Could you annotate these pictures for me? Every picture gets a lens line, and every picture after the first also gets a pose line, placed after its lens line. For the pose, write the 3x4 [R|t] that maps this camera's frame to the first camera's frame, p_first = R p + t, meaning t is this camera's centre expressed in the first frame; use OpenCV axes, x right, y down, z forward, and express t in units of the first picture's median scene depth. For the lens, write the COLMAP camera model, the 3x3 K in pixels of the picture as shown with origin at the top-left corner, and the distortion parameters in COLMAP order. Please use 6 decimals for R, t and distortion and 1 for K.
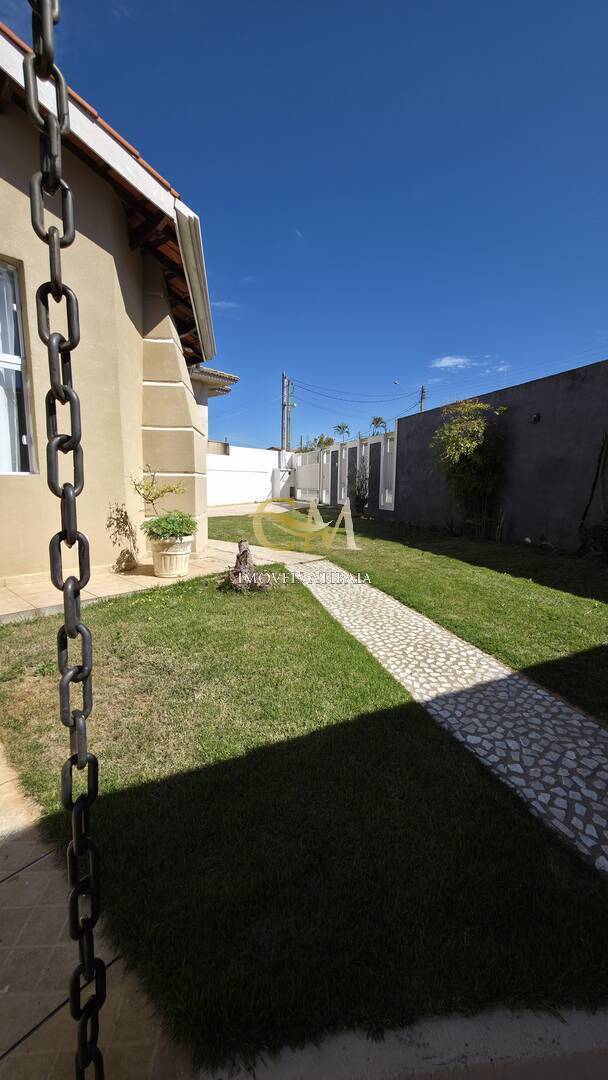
lens RADIAL K [[429.9, 0, 307.0], [0, 429.9, 543.0], [0, 0, 1]] dist [0.001803, -0.000139]
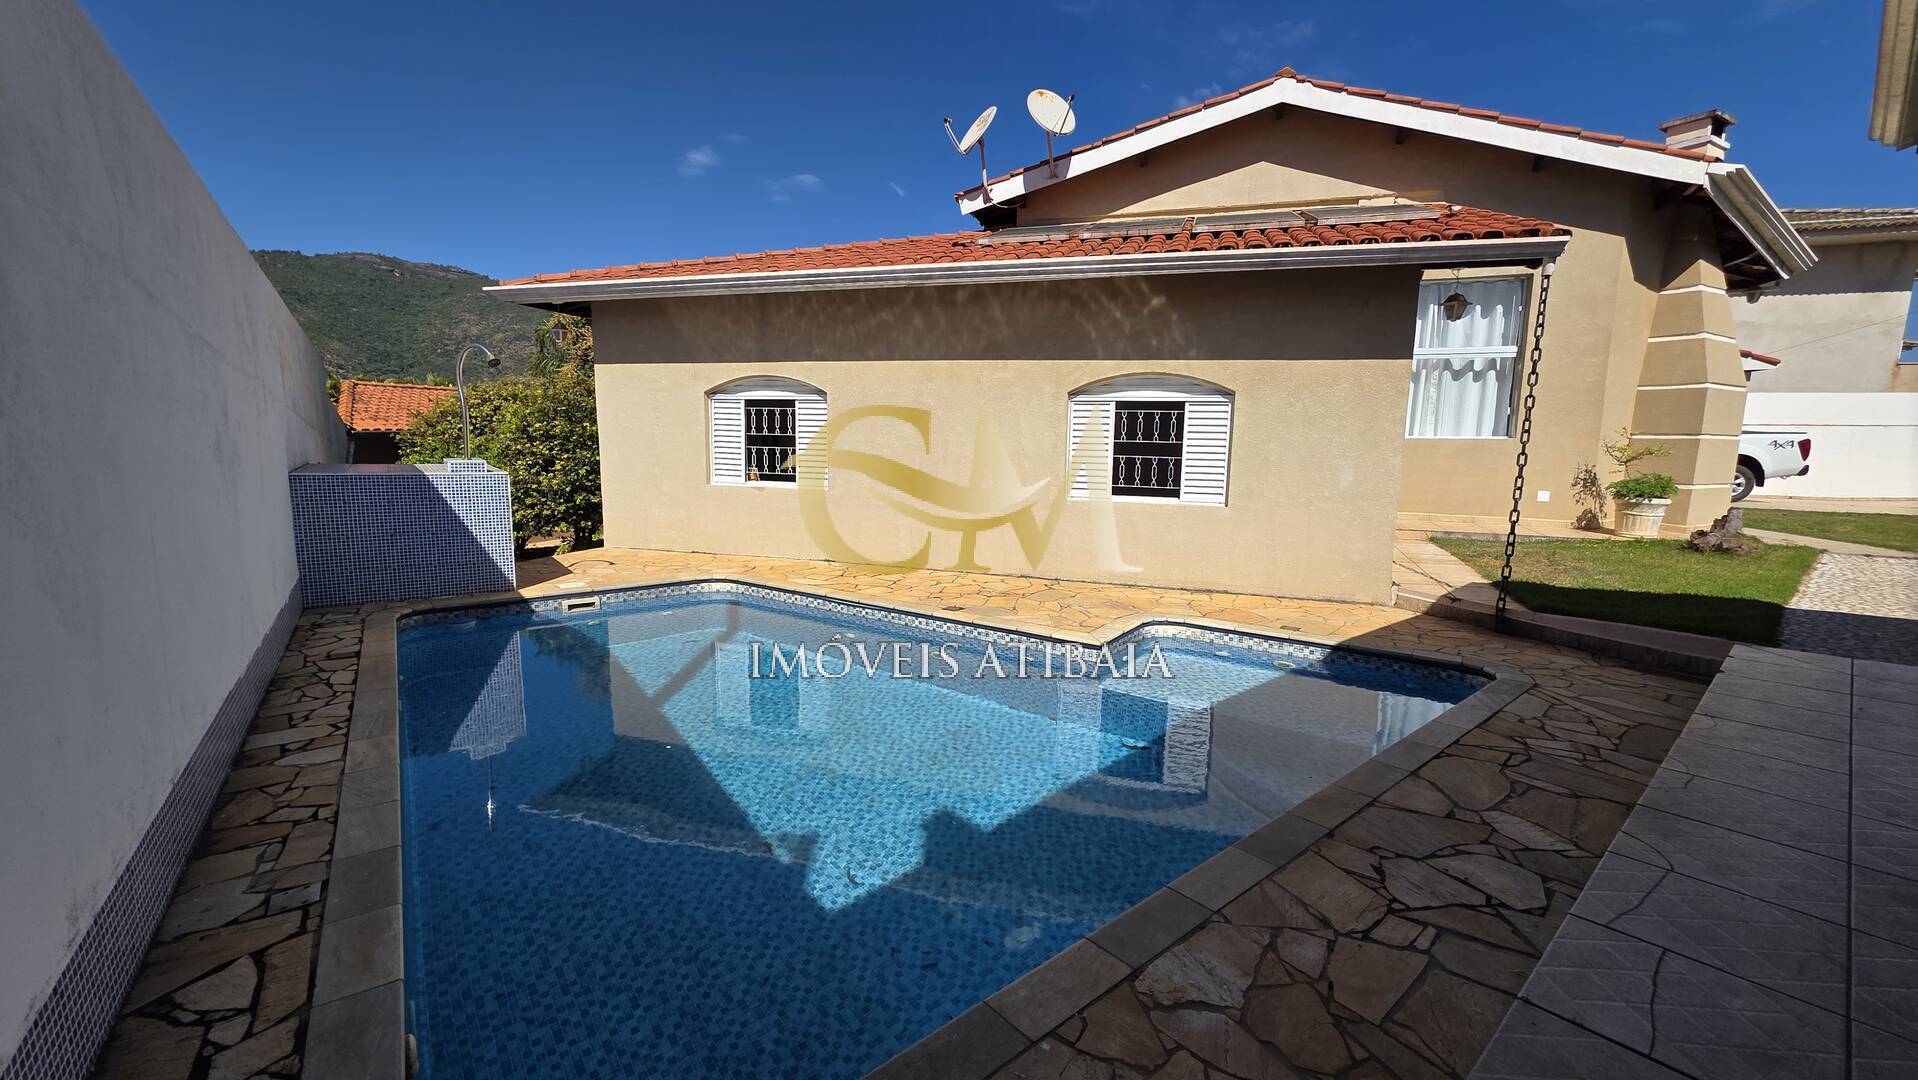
lens RADIAL K [[765.1, 0, 961.0], [0, 765.1, 552.9], [0, 0, 1]] dist [0.009766, -0.006657]
pose [[0.392374, 0.127880, -0.910873, 0.643659], [-0.135349, 0.987536, 0.080339, 0.164488], [0.909793, 0.091763, 0.404792, -1.051549]]
